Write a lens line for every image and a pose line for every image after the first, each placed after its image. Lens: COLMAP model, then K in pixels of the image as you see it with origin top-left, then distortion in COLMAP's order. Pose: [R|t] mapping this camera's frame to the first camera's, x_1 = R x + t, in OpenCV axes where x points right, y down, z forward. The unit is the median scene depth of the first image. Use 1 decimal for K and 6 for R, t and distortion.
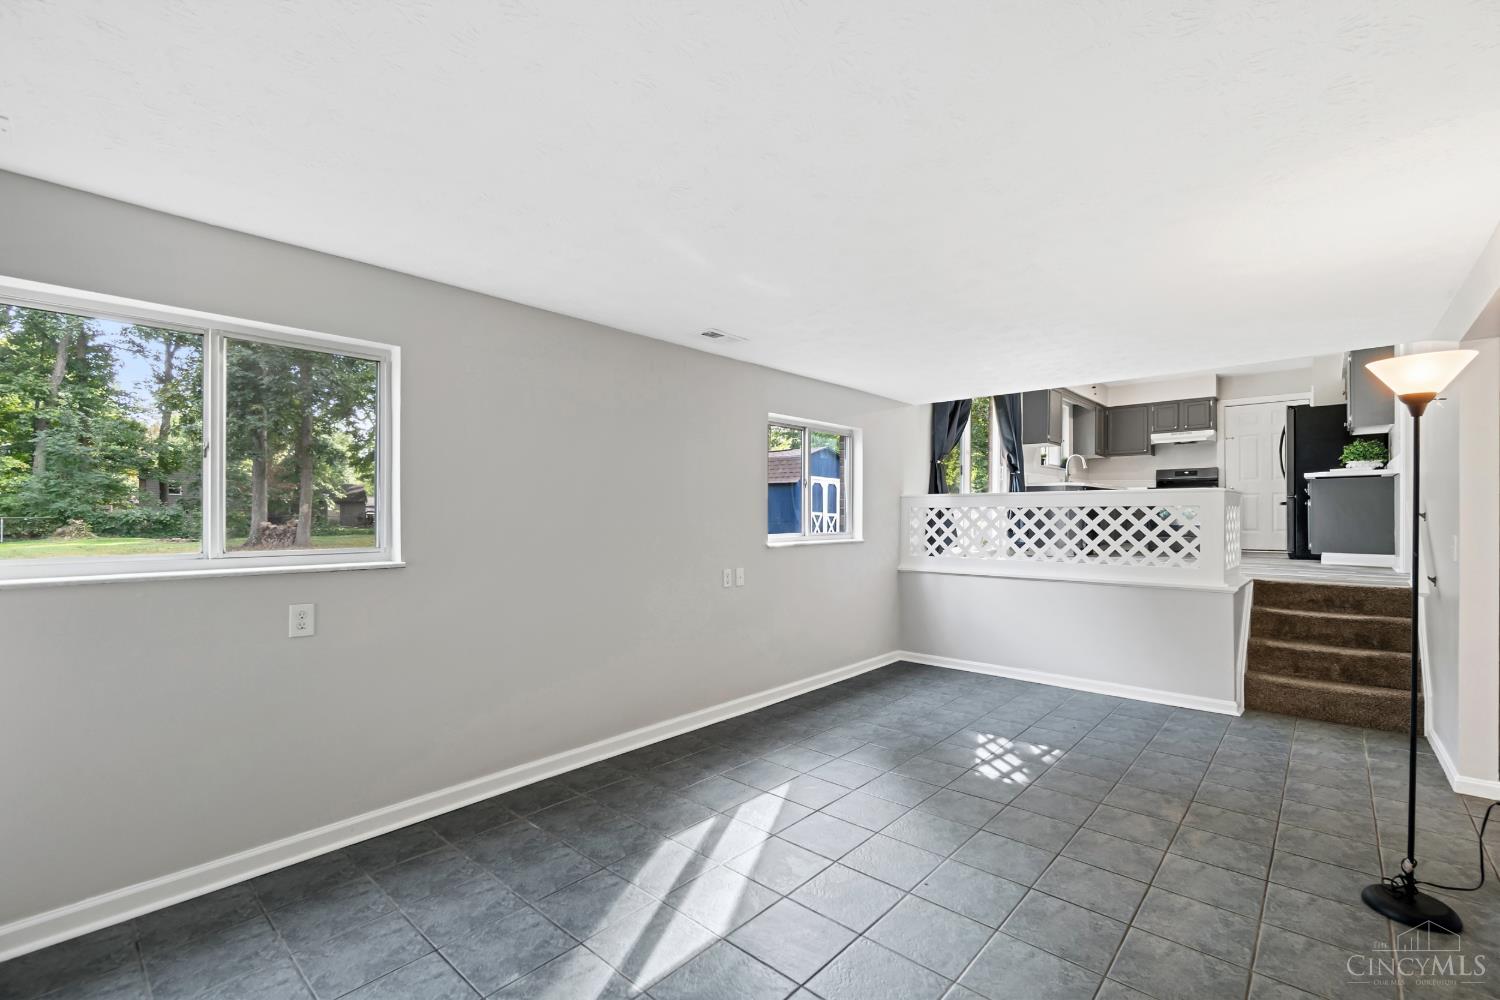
lens RADIAL K [[651.3, 0, 747.5], [0, 651.3, 510.5], [0, 0, 1]] dist [0.001398, 0.000472]
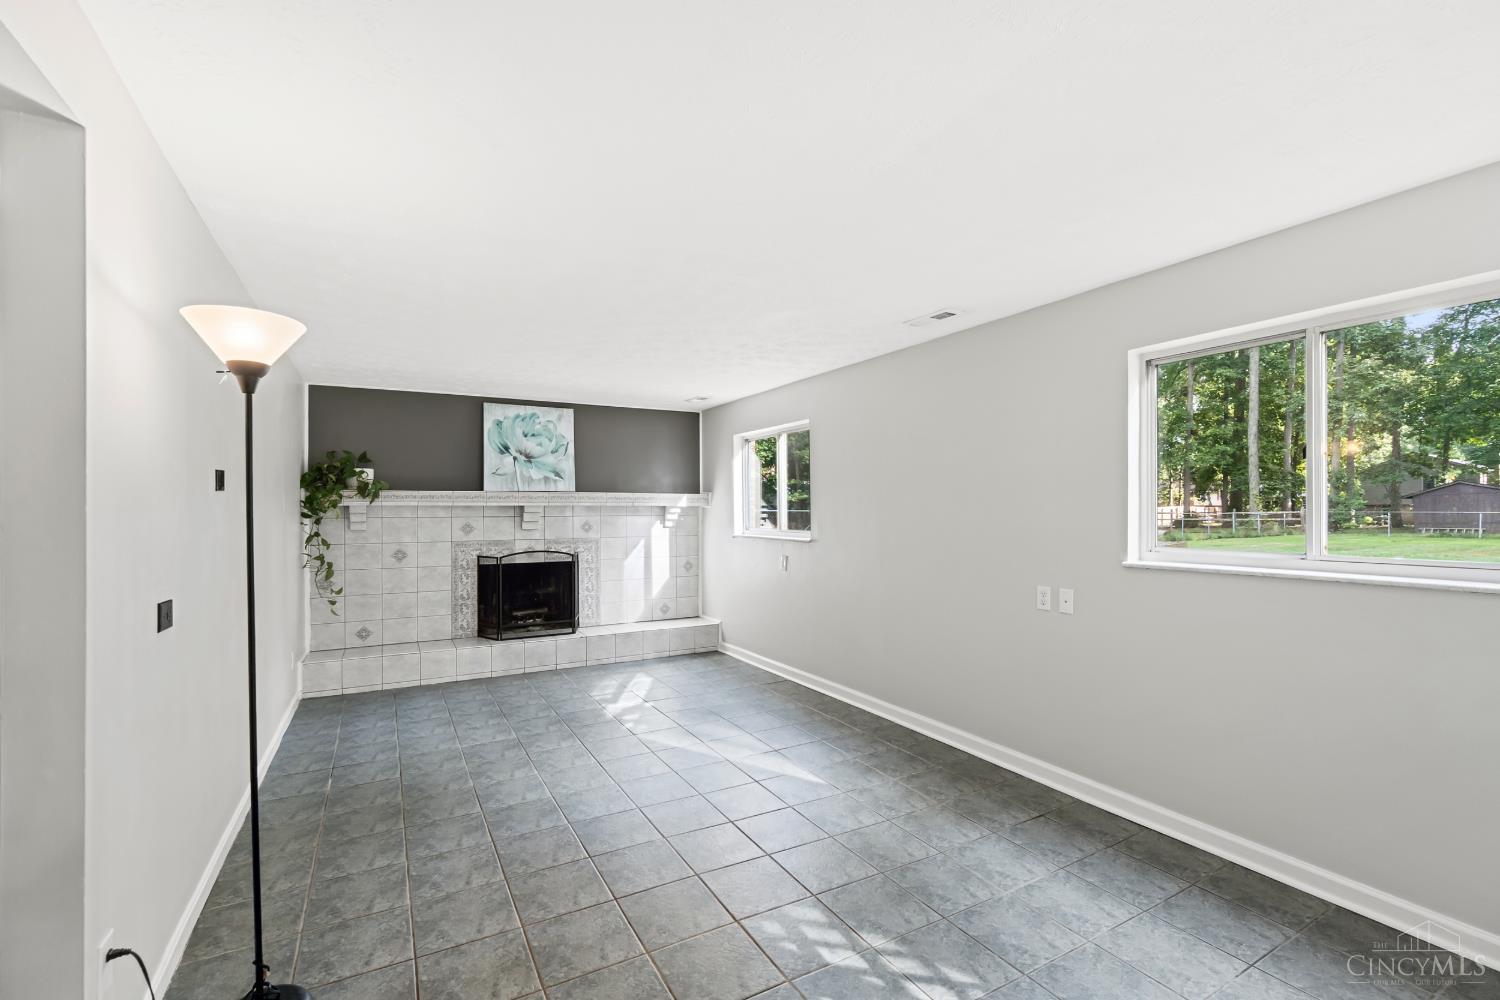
lens RADIAL K [[651.3, 0, 747.5], [0, 651.3, 510.5], [0, 0, 1]] dist [0.001398, 0.000472]
pose [[-0.315712, -0.001199, -0.948854, 0.975556], [0.009120, 0.999949, -0.004299, 0.003002], [0.948811, -0.010011, -0.315685, 1.121087]]
